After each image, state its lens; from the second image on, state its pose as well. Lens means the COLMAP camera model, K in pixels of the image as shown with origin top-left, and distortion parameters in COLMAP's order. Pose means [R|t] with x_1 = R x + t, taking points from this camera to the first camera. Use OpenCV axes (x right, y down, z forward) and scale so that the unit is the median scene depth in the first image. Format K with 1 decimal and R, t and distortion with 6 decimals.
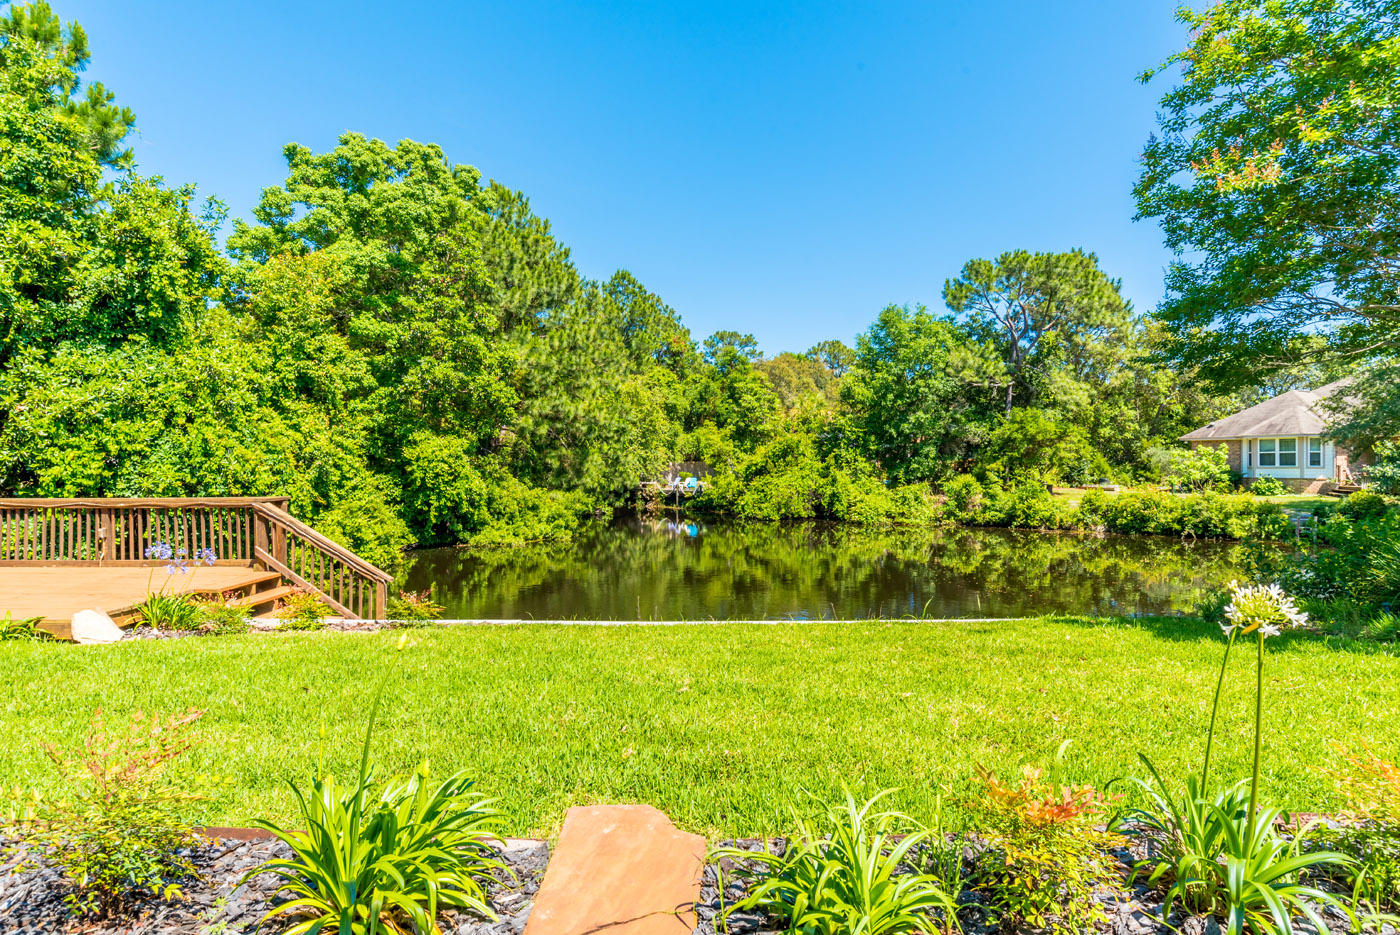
lens RADIAL K [[716.1, 0, 699.7], [0, 716.1, 462.7], [0, 0, 1]] dist [-0.057772, 0.025257]
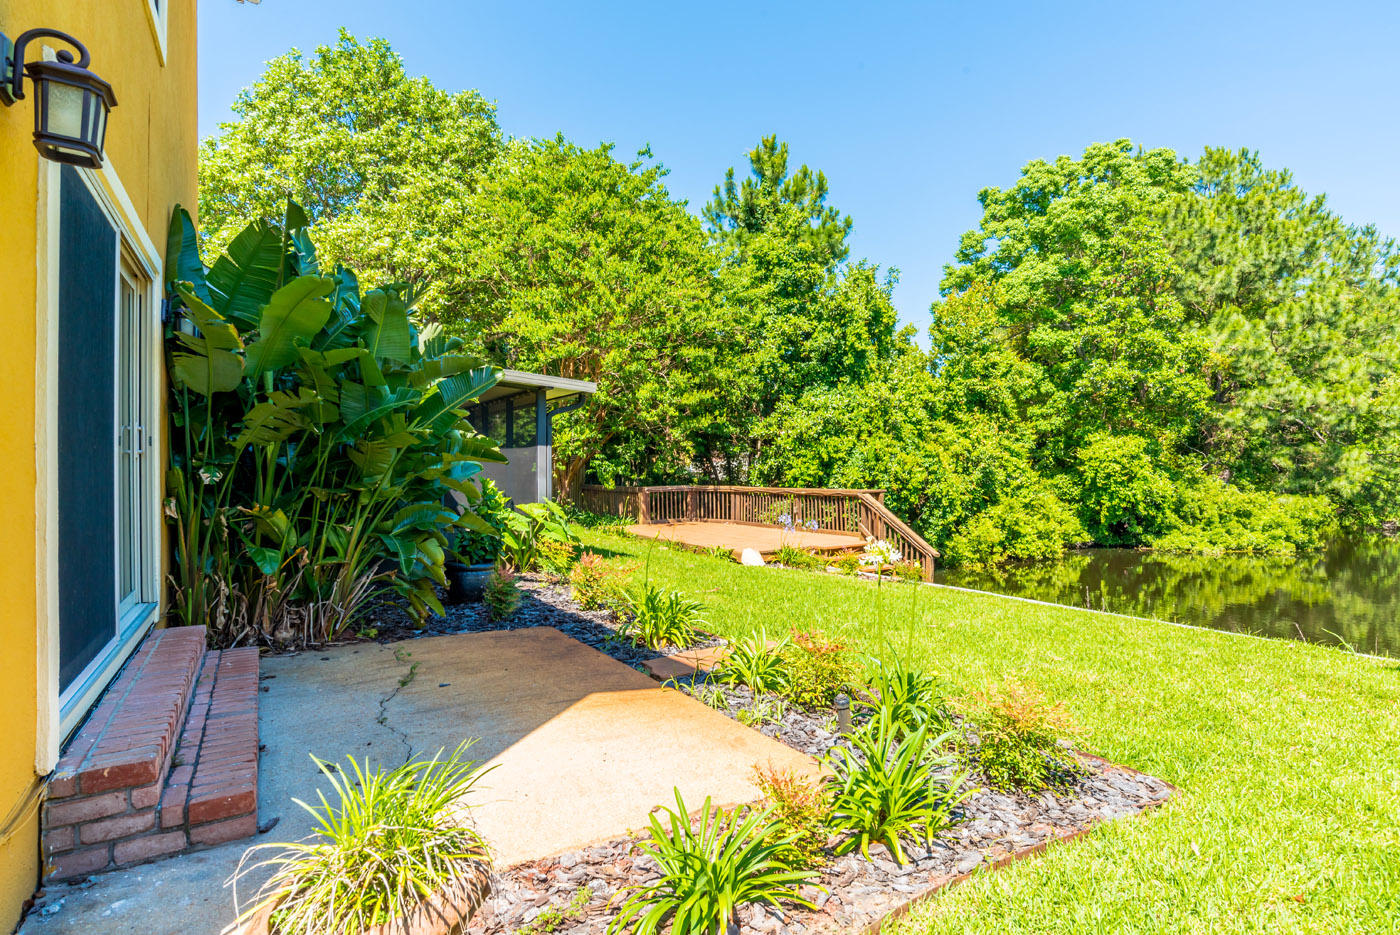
lens RADIAL K [[716.1, 0, 699.7], [0, 716.1, 462.7], [0, 0, 1]] dist [-0.057772, 0.025257]
pose [[0.527985, -0.007498, -0.849220, 0.171216], [0.007929, 0.999961, -0.003900, -0.001538], [0.849216, -0.004675, 0.528024, -0.021638]]
